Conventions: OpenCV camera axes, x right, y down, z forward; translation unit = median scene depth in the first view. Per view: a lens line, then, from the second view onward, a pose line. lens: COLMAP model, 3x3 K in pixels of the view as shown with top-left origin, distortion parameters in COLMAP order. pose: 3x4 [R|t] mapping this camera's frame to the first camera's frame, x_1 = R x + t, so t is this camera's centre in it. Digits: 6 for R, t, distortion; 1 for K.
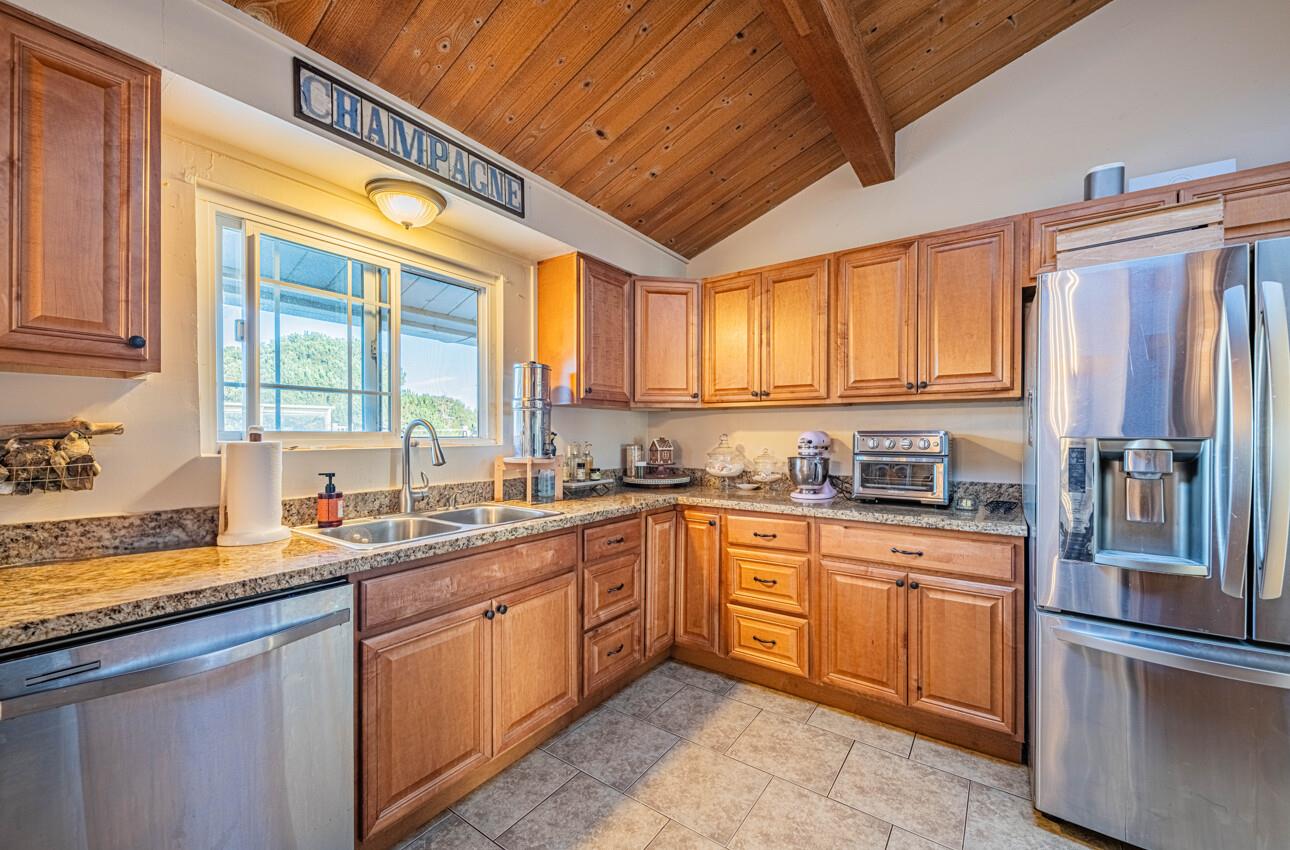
lens RADIAL K [[504.4, 0, 643.0], [0, 504.4, 446.5], [0, 0, 1]] dist [0.003038, -0.000436]
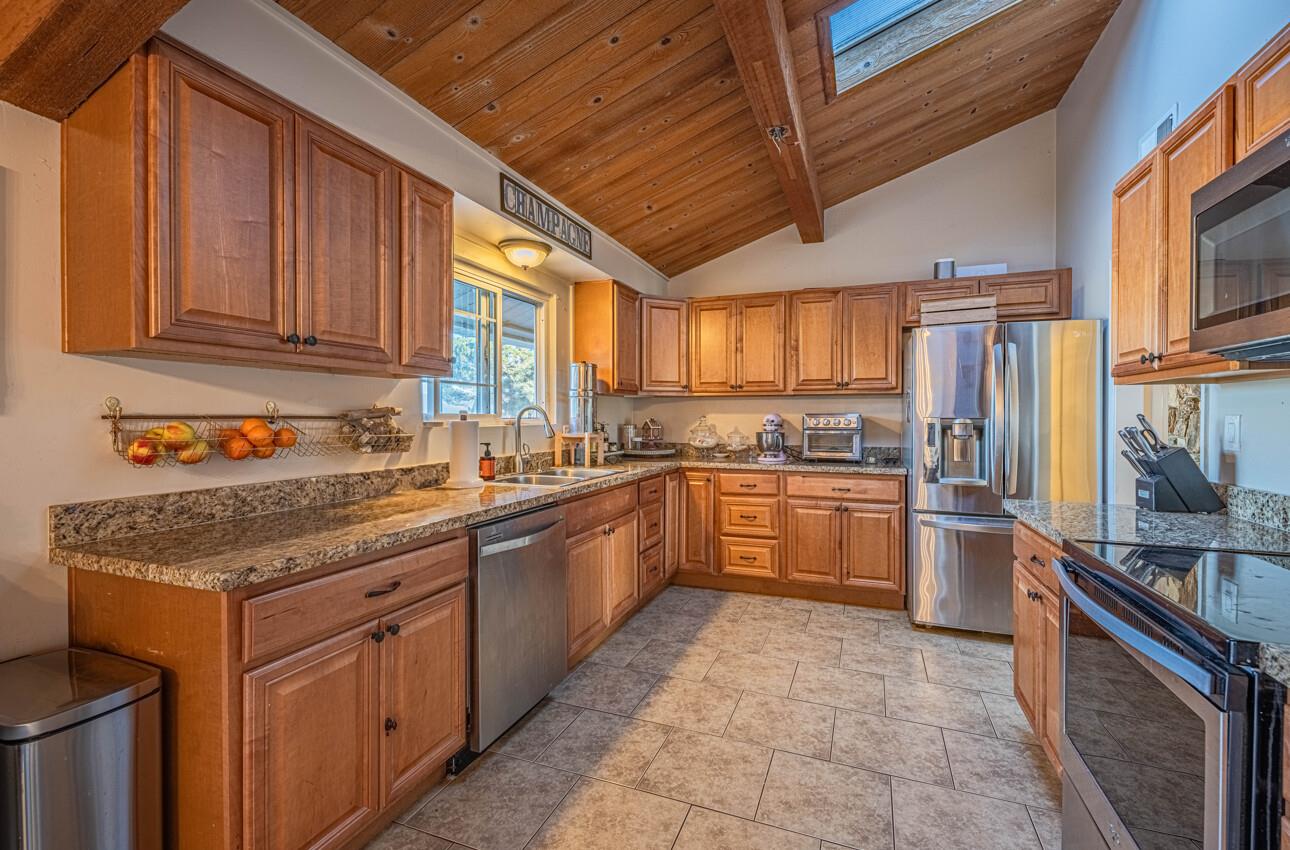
lens RADIAL K [[571.2, 0, 636.4], [0, 571.2, 433.3], [0, 0, 1]] dist [0.000635, 0.000070]
pose [[0.972150, -0.006683, 0.234262, -0.473902], [0.005508, 0.999969, 0.005670, 0.015053], [-0.234293, -0.004221, 0.972157, -0.543330]]
